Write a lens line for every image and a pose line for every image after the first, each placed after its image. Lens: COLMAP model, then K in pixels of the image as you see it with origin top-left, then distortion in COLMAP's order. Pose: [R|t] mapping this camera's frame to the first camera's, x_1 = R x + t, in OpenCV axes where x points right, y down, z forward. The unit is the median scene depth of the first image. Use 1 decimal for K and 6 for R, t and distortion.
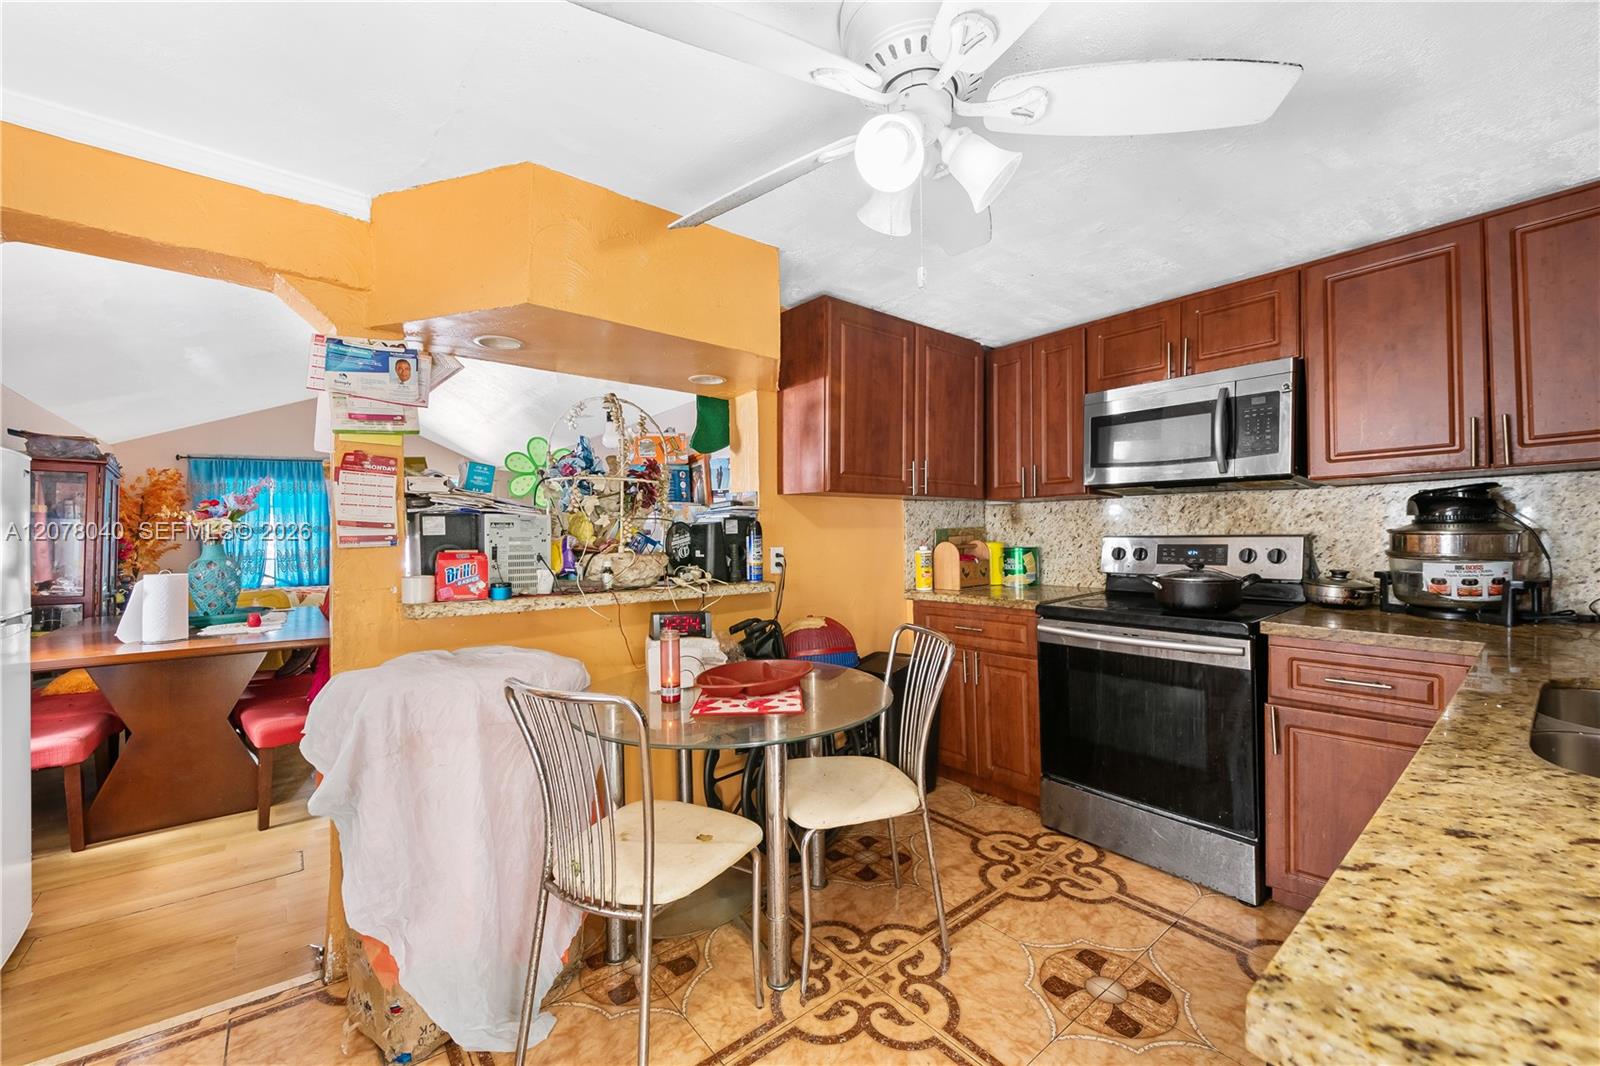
lens RADIAL K [[637.9, 0, 807.6], [0, 637.9, 529.0], [0, 0, 1]] dist [0.003468, -0.003756]
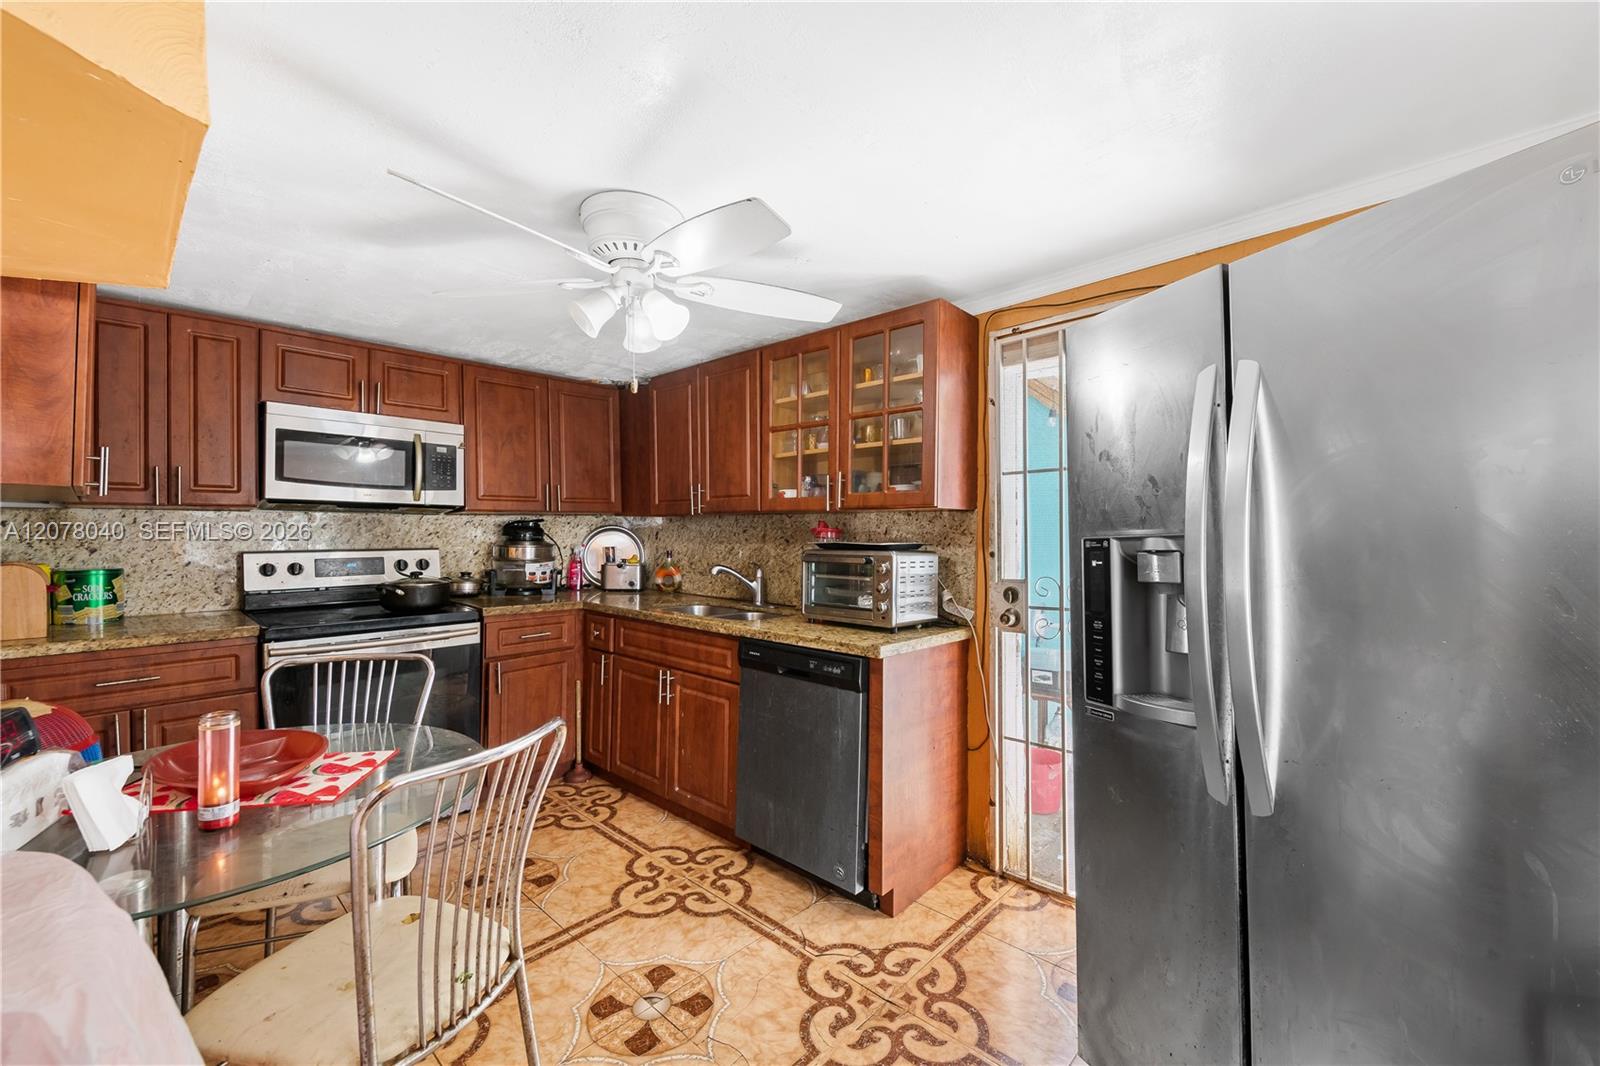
lens RADIAL K [[637.9, 0, 807.6], [0, 637.9, 529.0], [0, 0, 1]] dist [0.003468, -0.003756]
pose [[-0.144818, 0.019249, 0.989271, -0.731757], [-0.001839, 0.999804, -0.019723, -0.007278], [-0.989457, -0.004676, -0.144754, 0.417575]]
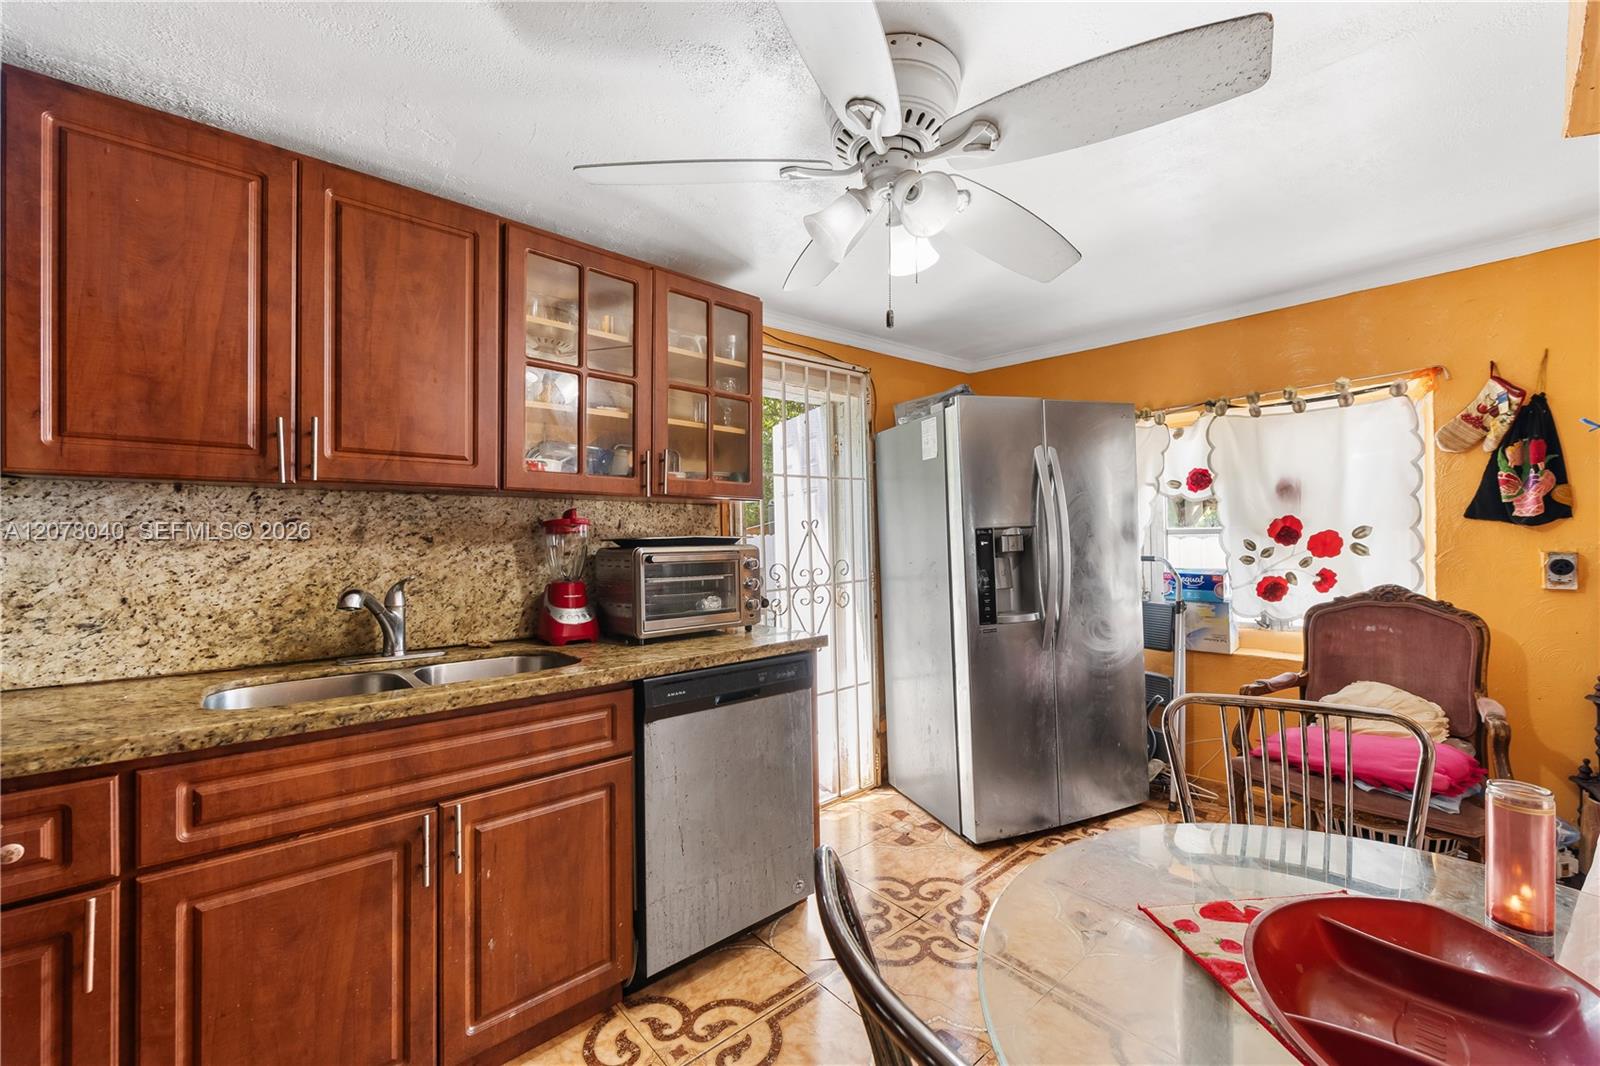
lens RADIAL K [[637.9, 0, 807.6], [0, 637.9, 529.0], [0, 0, 1]] dist [0.003468, -0.003756]
pose [[-0.998958, 0.016560, -0.042520, 0.197711], [0.016908, 0.999826, -0.007838, -0.007425], [0.042383, -0.008549, -0.999065, 1.106614]]
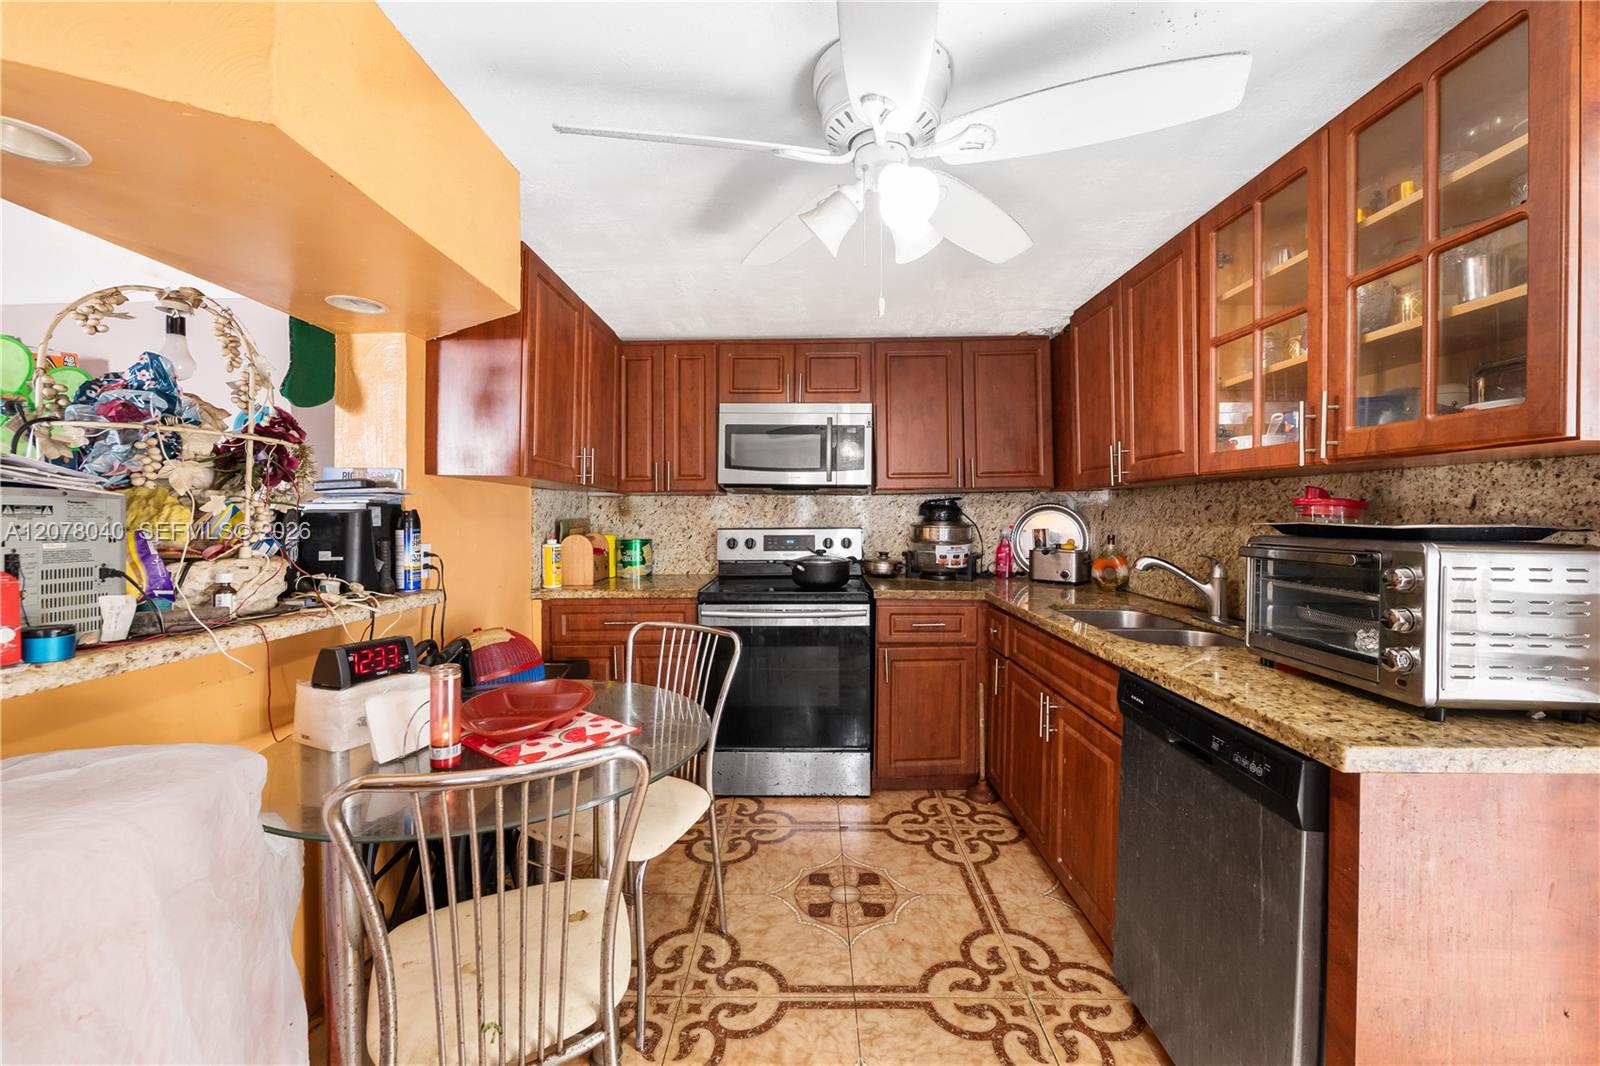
lens RADIAL K [[638.7, 0, 806.1], [0, 638.7, 514.7], [0, 0, 1]] dist [-0.002310, -0.000749]
pose [[0.637156, 0.015208, 0.770585, -0.404972], [-0.010227, 0.999884, -0.011277, -0.002722], [-0.770667, -0.000696, 0.637238, 0.194939]]
